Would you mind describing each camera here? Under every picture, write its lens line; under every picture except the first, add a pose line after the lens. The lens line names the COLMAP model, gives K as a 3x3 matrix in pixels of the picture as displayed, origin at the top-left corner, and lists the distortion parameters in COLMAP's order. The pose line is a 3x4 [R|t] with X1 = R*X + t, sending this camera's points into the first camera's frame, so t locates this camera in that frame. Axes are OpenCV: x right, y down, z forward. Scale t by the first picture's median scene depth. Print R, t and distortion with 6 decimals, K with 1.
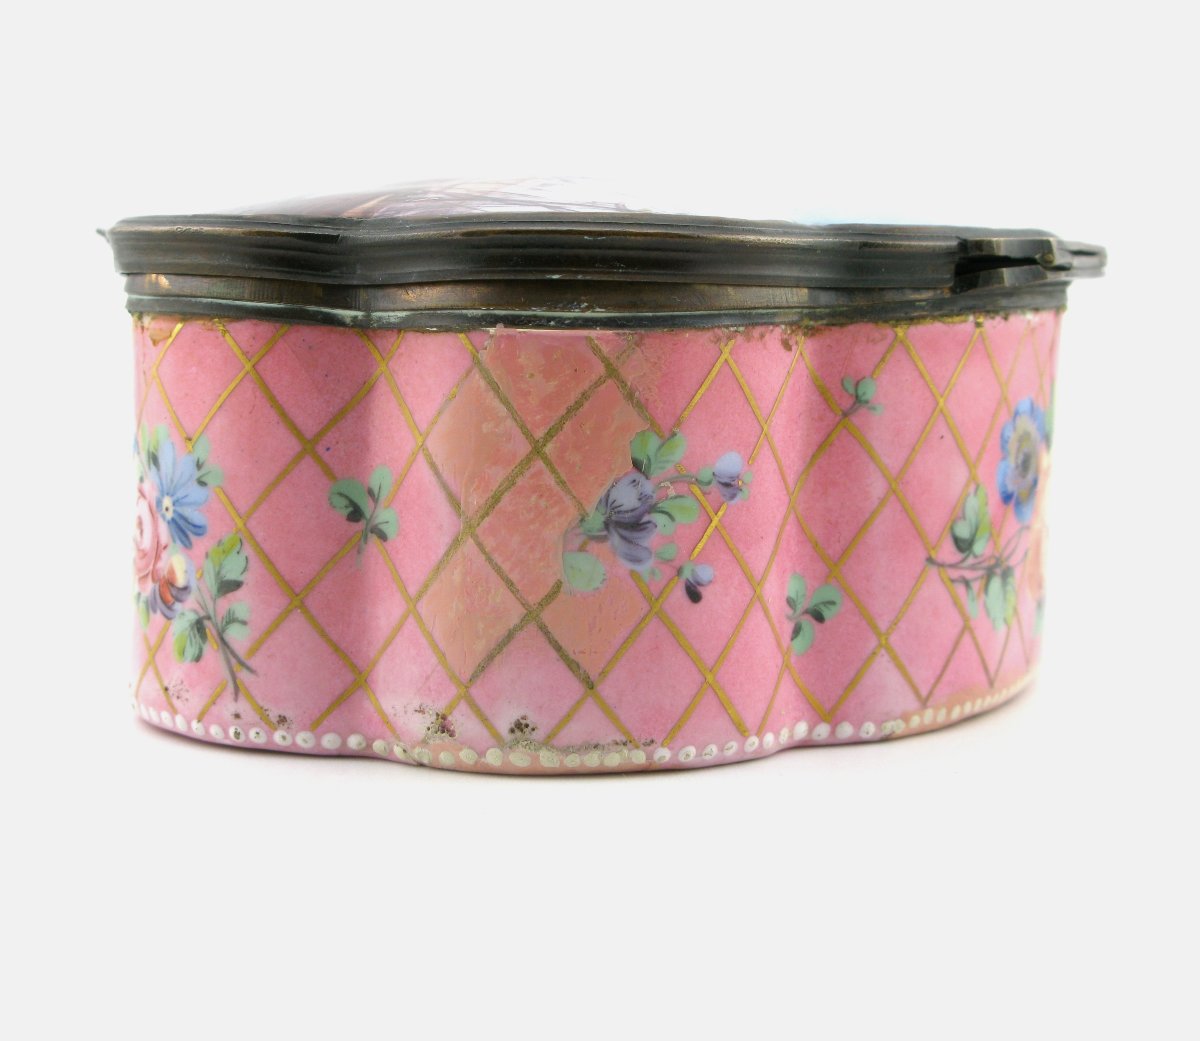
lens RADIAL K [[2097.9, 0, 600.0], [0, 2097.9, 520.5], [0, 0, 1]] dist [0.035227, 0.074557]
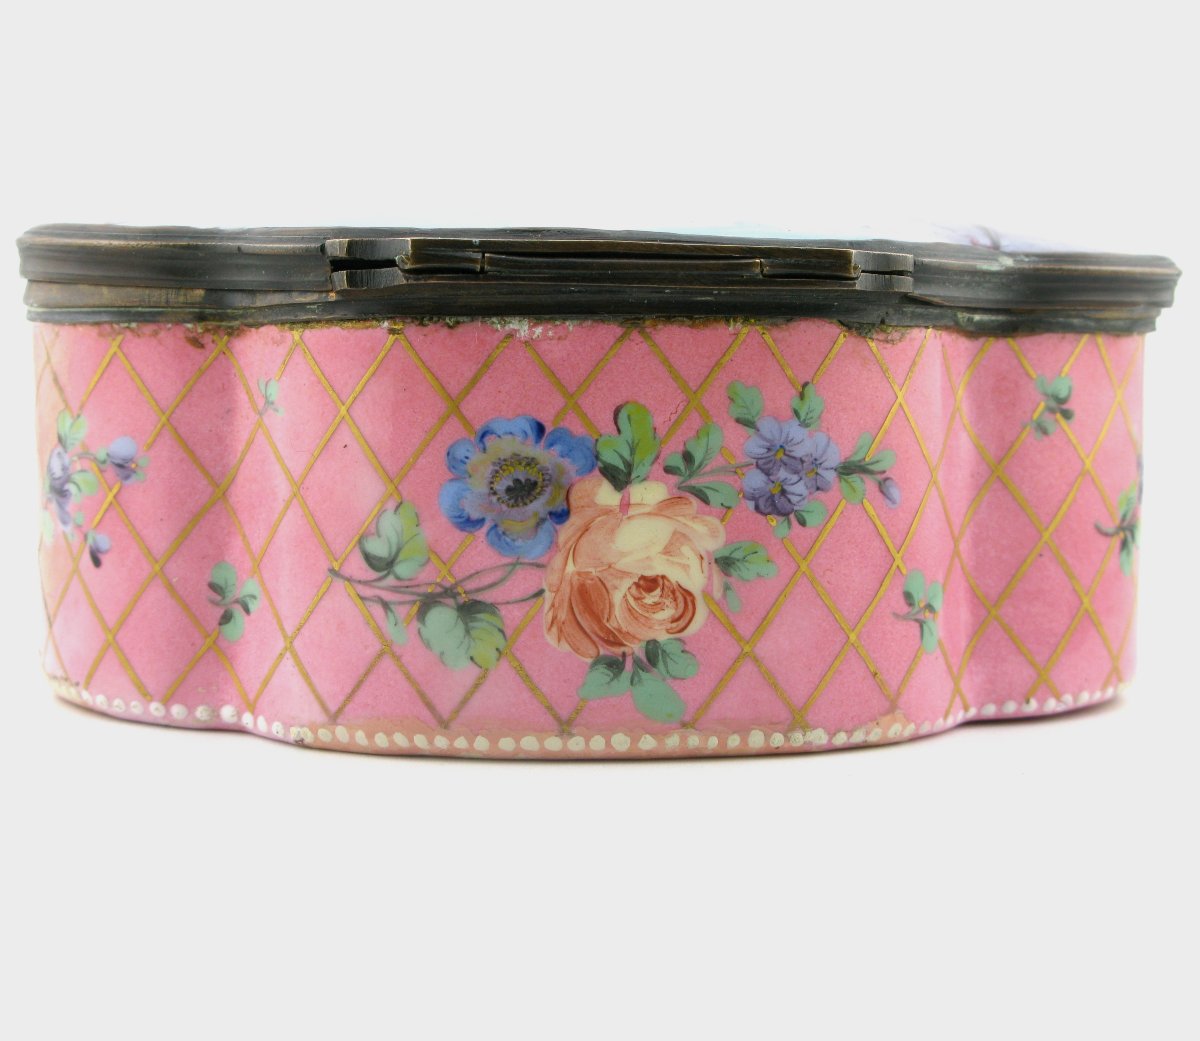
lens RADIAL K [[2097.9, 0, 600.0], [0, 2097.9, 520.5], [0, 0, 1]] dist [0.035227, 0.074557]
pose [[0.445716, 0.101235, -0.889432, 1.091307], [-0.110871, 0.992178, 0.057369, -0.075188], [0.888282, 0.073042, 0.453453, 0.679368]]
